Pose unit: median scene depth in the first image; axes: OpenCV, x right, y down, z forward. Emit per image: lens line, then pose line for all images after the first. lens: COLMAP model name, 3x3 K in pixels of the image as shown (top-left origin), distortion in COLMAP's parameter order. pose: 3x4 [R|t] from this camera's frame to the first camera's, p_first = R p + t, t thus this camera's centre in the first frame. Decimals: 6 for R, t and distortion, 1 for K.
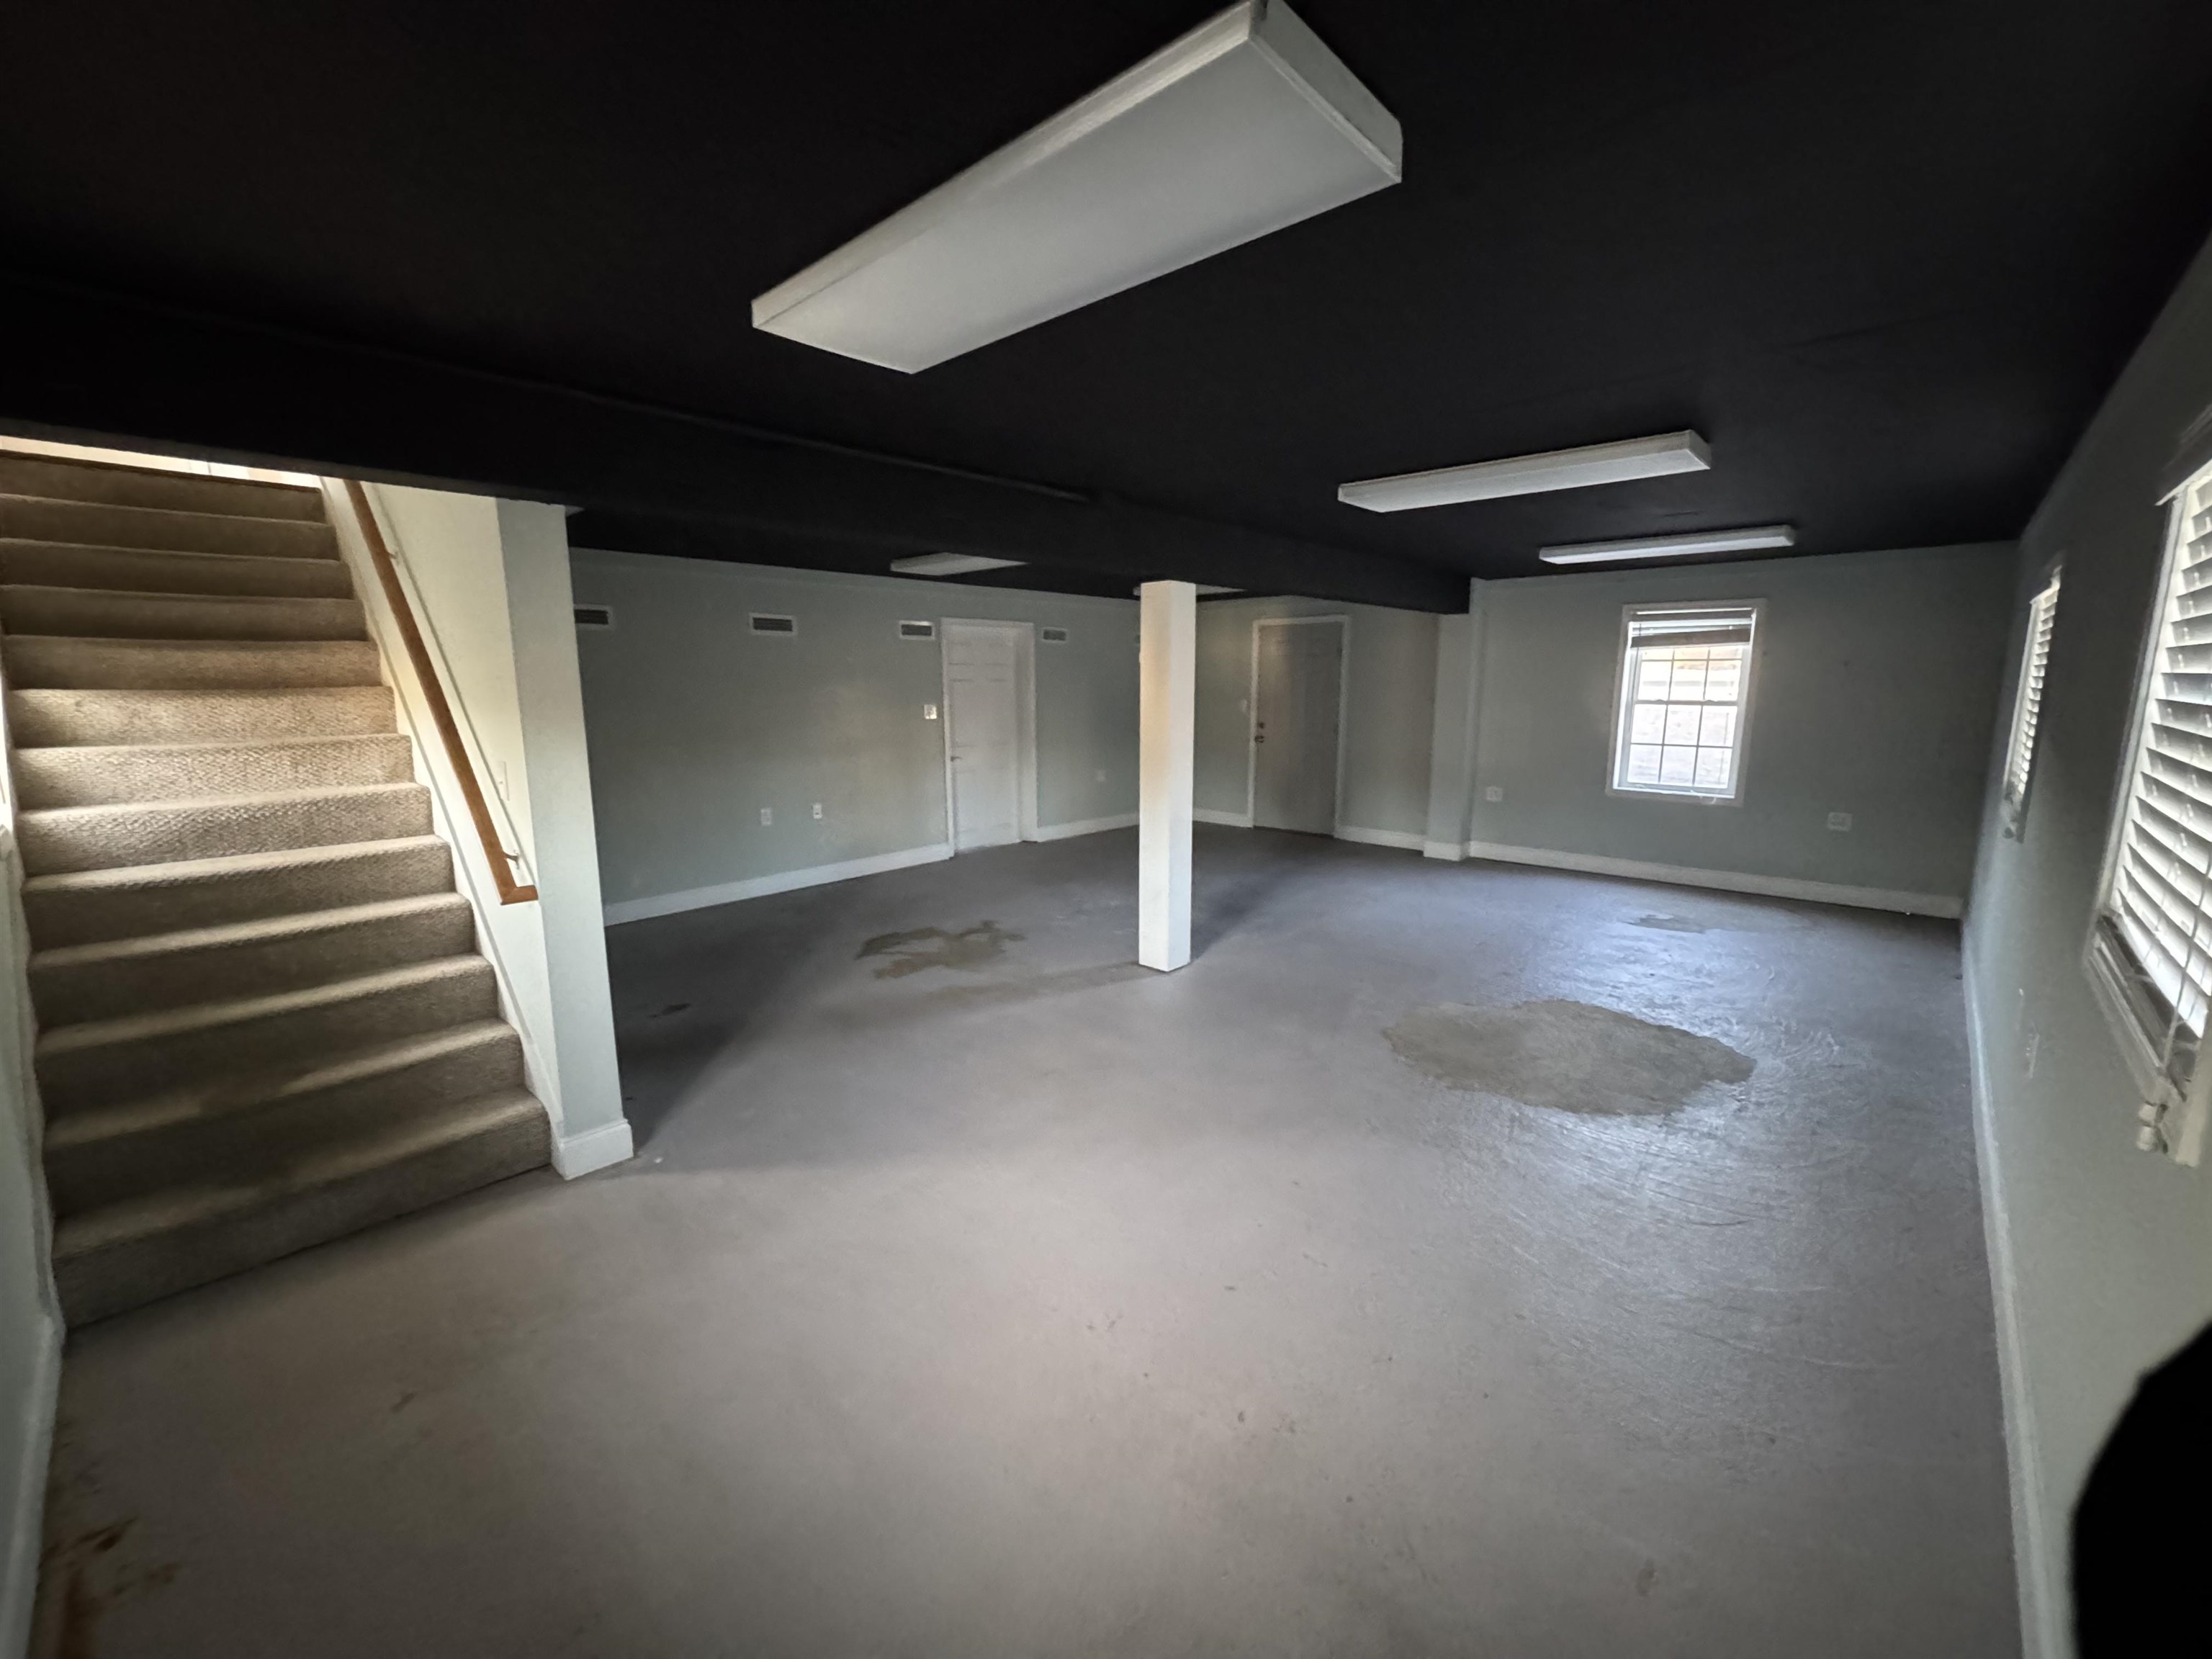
lens RADIAL K [[881.4, 0, 1104.6], [0, 881.4, 826.8], [0, 0, 1]] dist [0.000017, -0.000020]
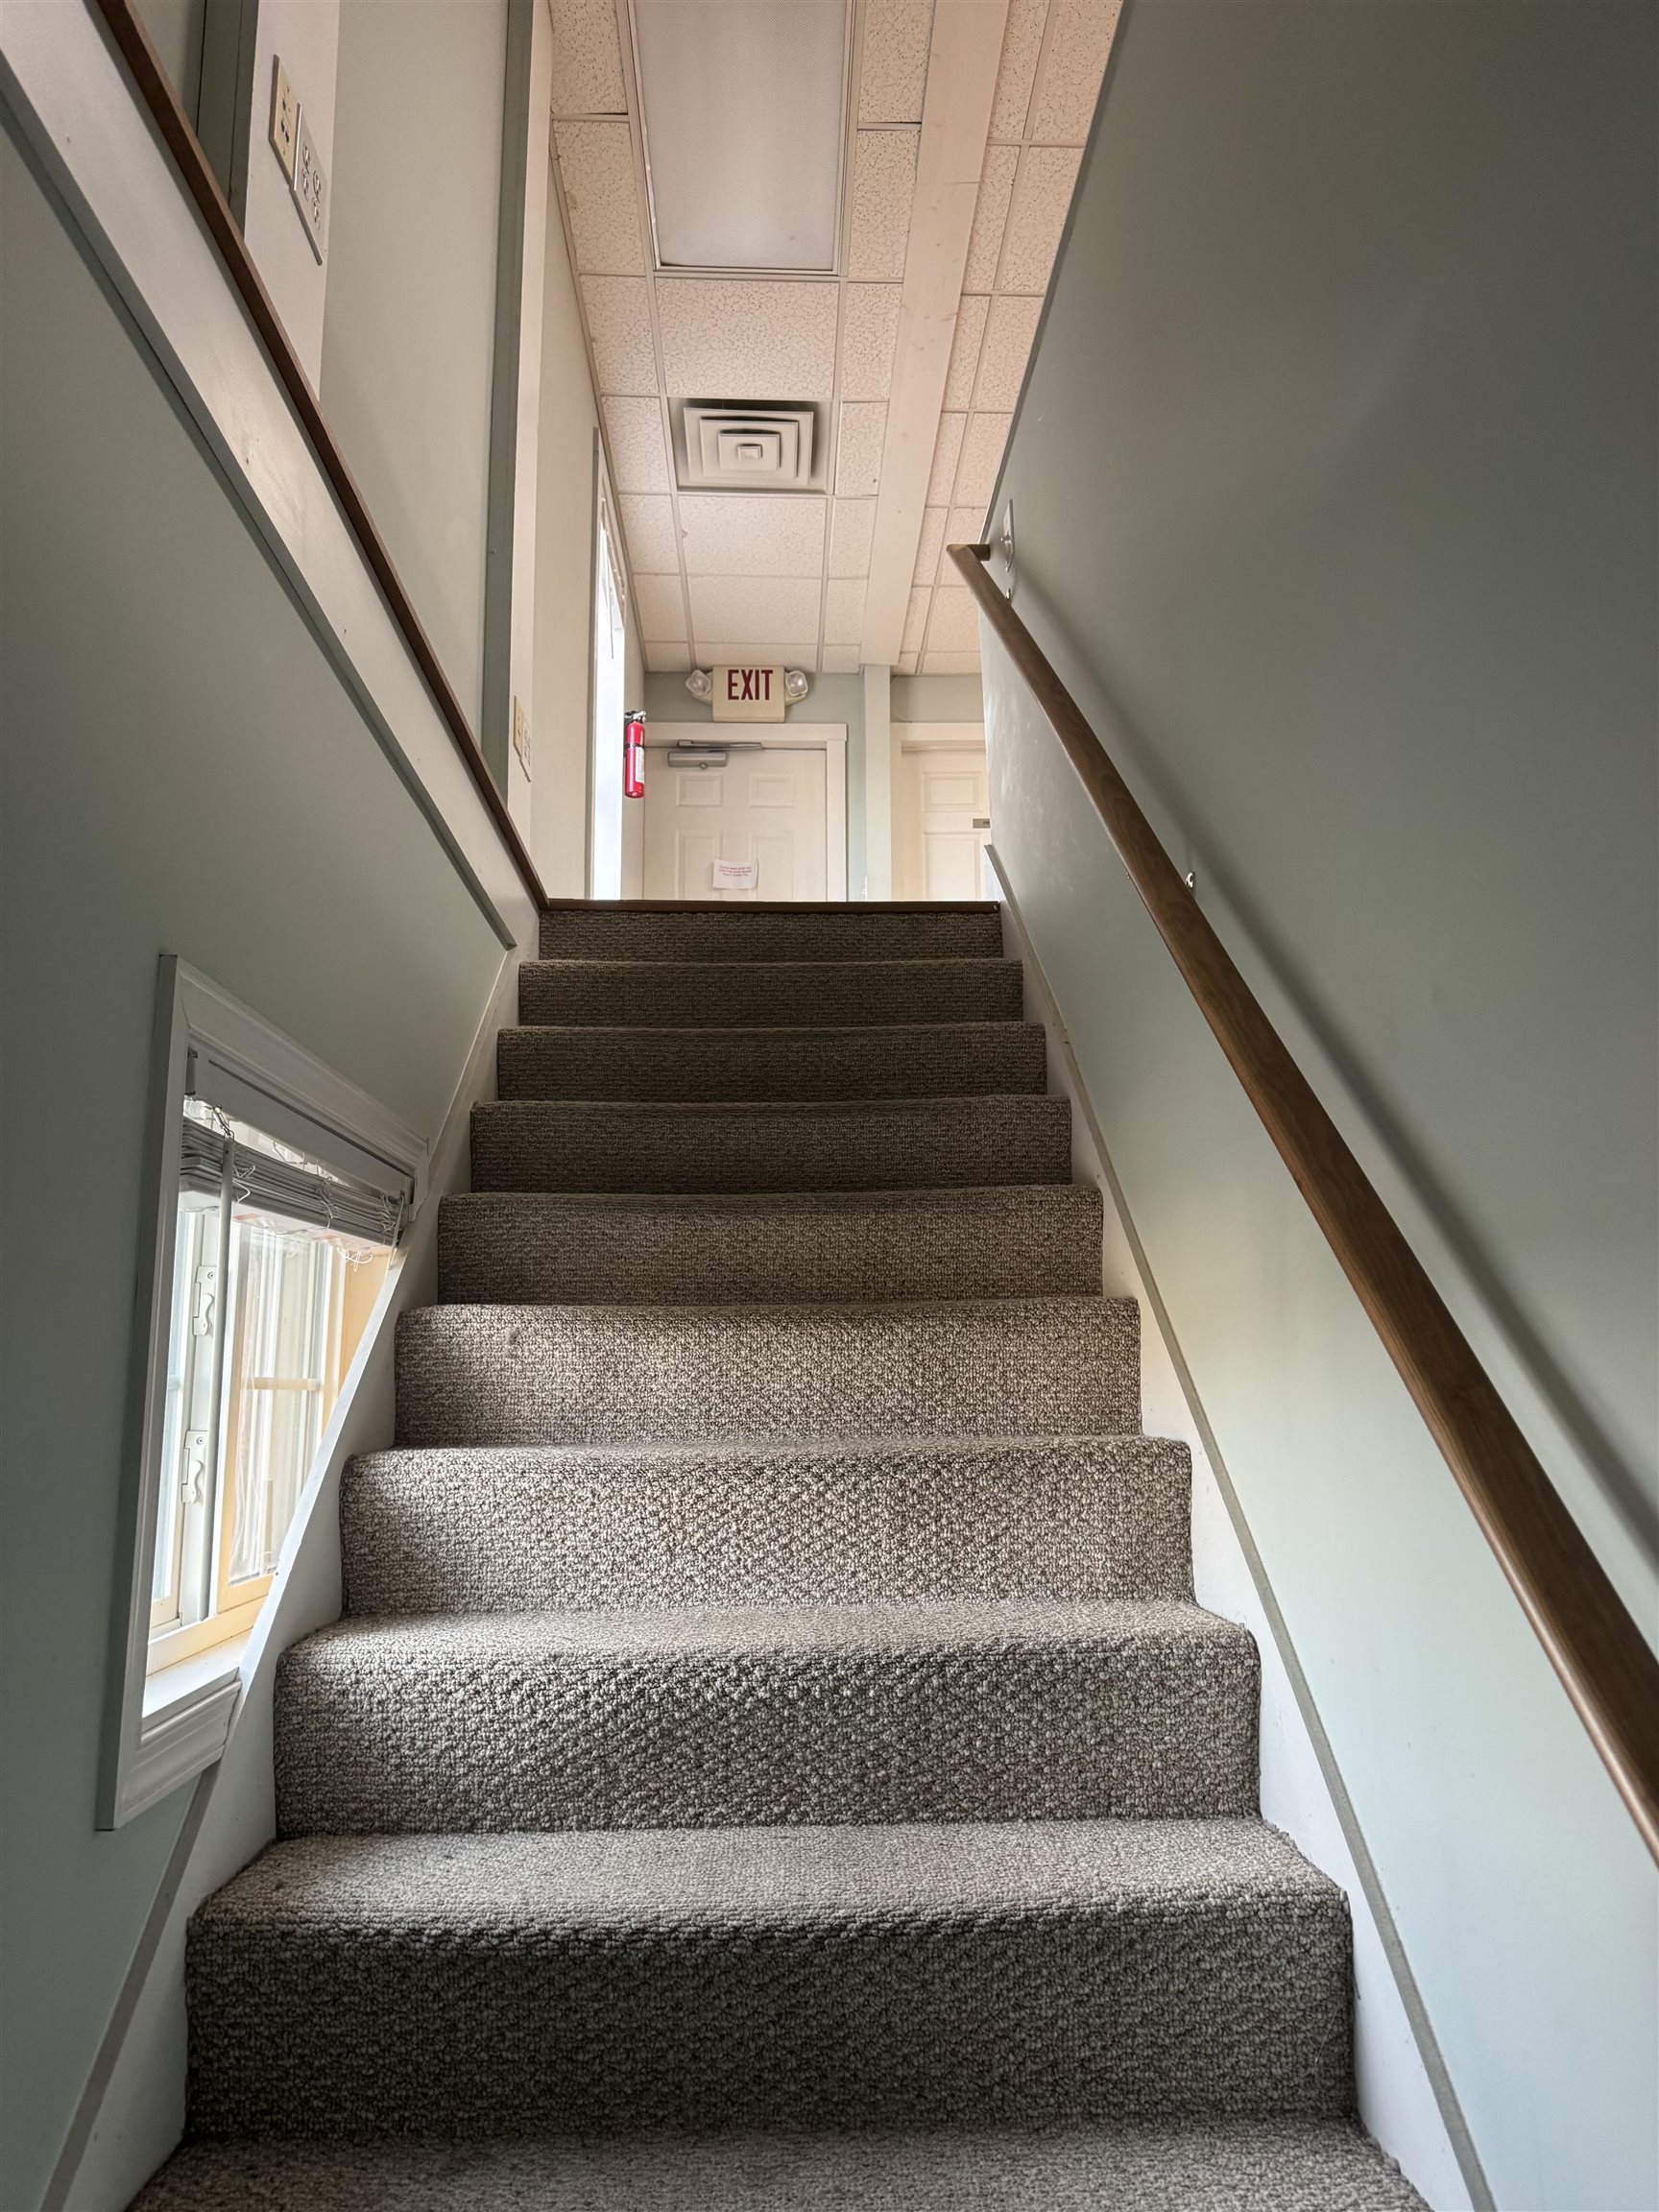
lens RADIAL K [[1549.3, 0, 828.9], [0, 1549.3, 1107.5], [0, 0, 1]] dist [0.002504, -0.000502]
pose [[0.702882, -0.128641, -0.699578, -0.510647], [-0.109505, 0.952216, -0.285119, -0.049458], [0.702827, 0.277012, 0.655208, 0.556627]]
